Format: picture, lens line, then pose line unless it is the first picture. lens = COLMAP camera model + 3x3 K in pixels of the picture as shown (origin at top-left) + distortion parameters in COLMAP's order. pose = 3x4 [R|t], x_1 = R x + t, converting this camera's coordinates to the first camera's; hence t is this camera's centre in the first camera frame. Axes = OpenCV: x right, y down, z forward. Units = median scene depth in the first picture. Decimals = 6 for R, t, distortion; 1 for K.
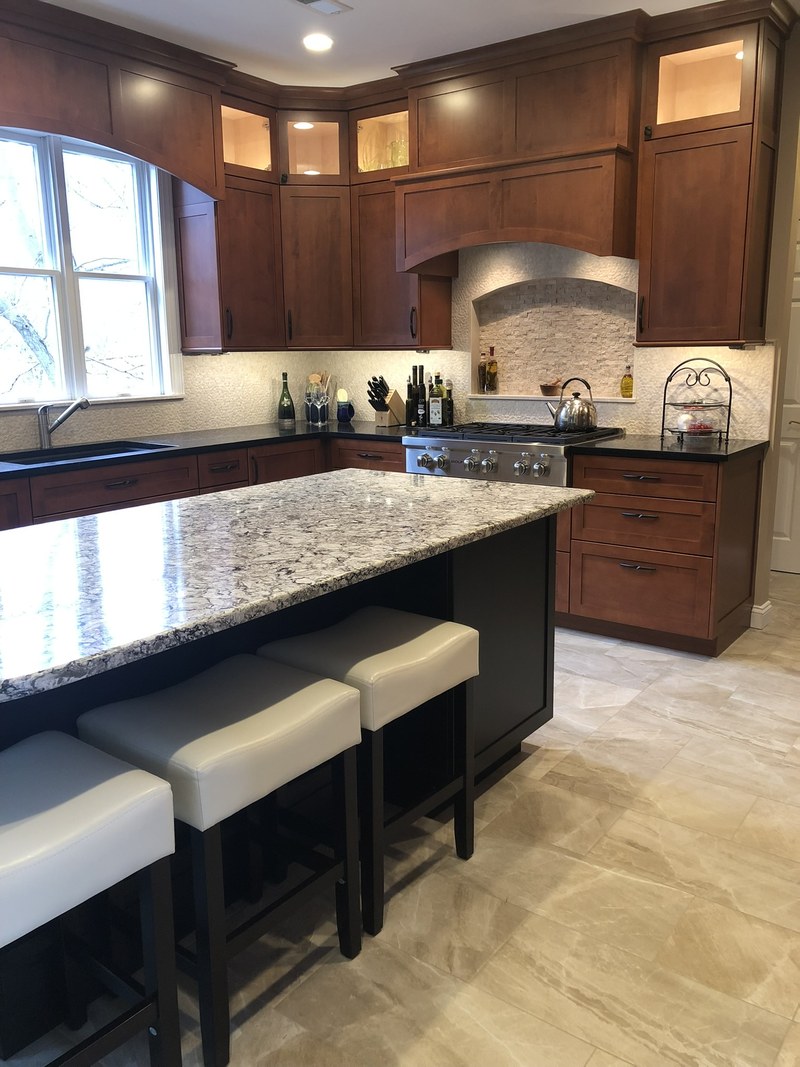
lens RADIAL K [[880.4, 0, 398.8], [0, 880.4, 524.9], [0, 0, 1]] dist [0.018986, -0.011894]
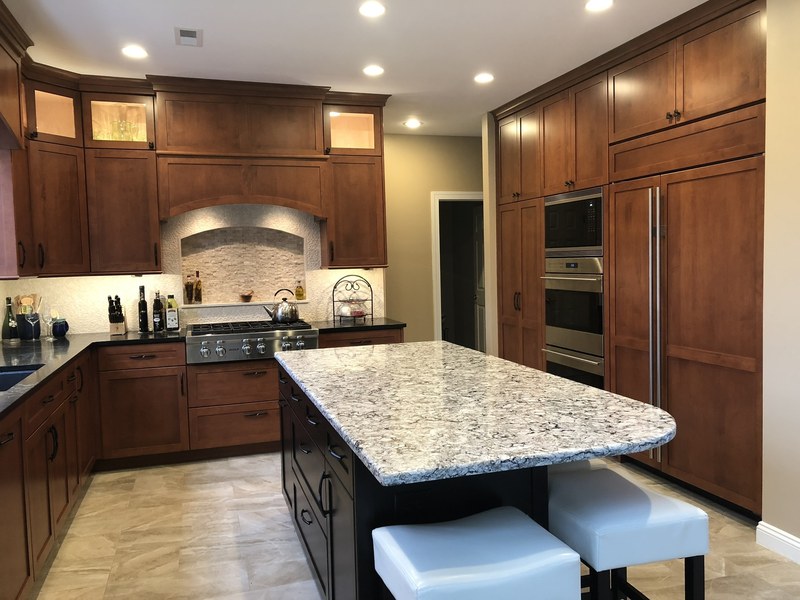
lens RADIAL K [[660.1, 0, 400.4], [0, 660.1, 304.4], [0, 0, 1]] dist [0.018986, -0.011894]
pose [[0.581491, -0.057972, 0.811485, -0.587792], [0.178157, 0.982321, -0.057486, -0.030660], [-0.793807, 0.177999, 0.581539, 0.133675]]
